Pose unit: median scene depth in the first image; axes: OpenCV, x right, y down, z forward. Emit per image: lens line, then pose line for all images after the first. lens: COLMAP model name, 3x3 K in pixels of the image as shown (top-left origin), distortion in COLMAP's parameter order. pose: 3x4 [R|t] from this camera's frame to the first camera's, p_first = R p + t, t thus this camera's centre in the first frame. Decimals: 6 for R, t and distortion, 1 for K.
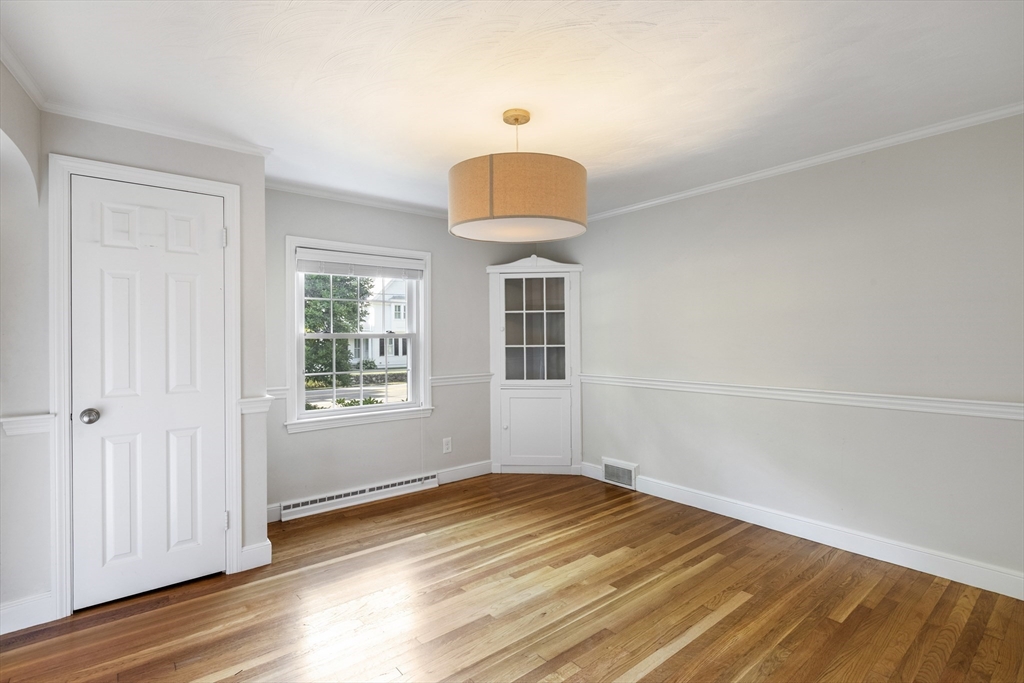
lens RADIAL K [[479.3, 0, 495.0], [0, 479.3, 338.6], [0, 0, 1]] dist [-0.008481, 0.000596]
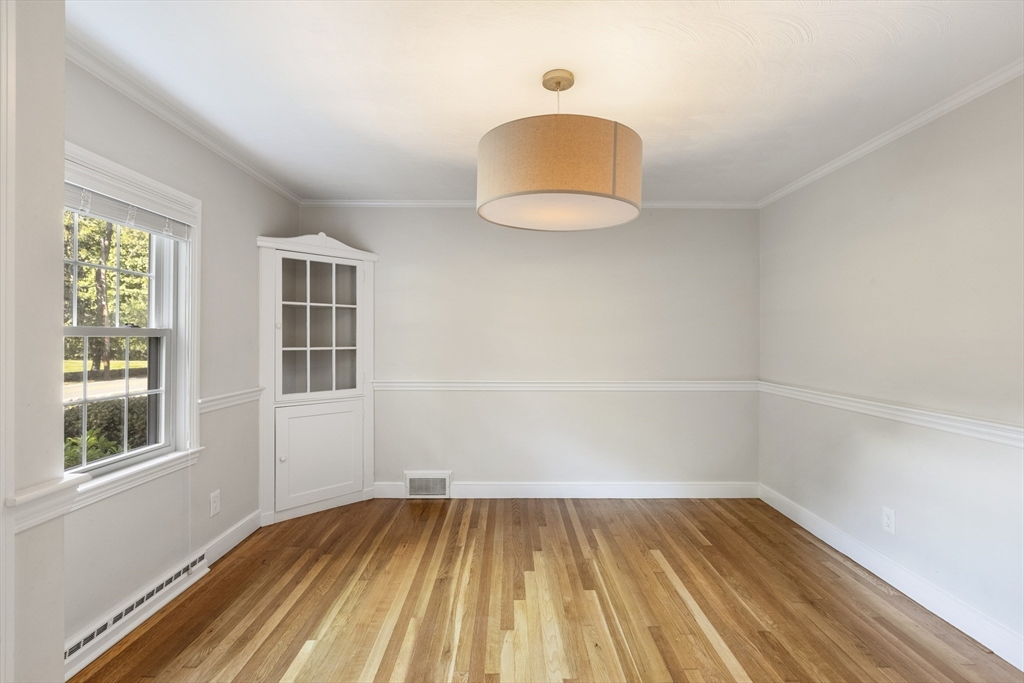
lens RADIAL K [[479.3, 0, 506.6], [0, 479.3, 338.2], [0, 0, 1]] dist [-0.008481, 0.000596]
pose [[0.621766, 0.009099, 0.783150, -0.408743], [-0.007172, 0.999957, -0.005924, 0.001026], [-0.783170, -0.001933, 0.621805, 0.327567]]
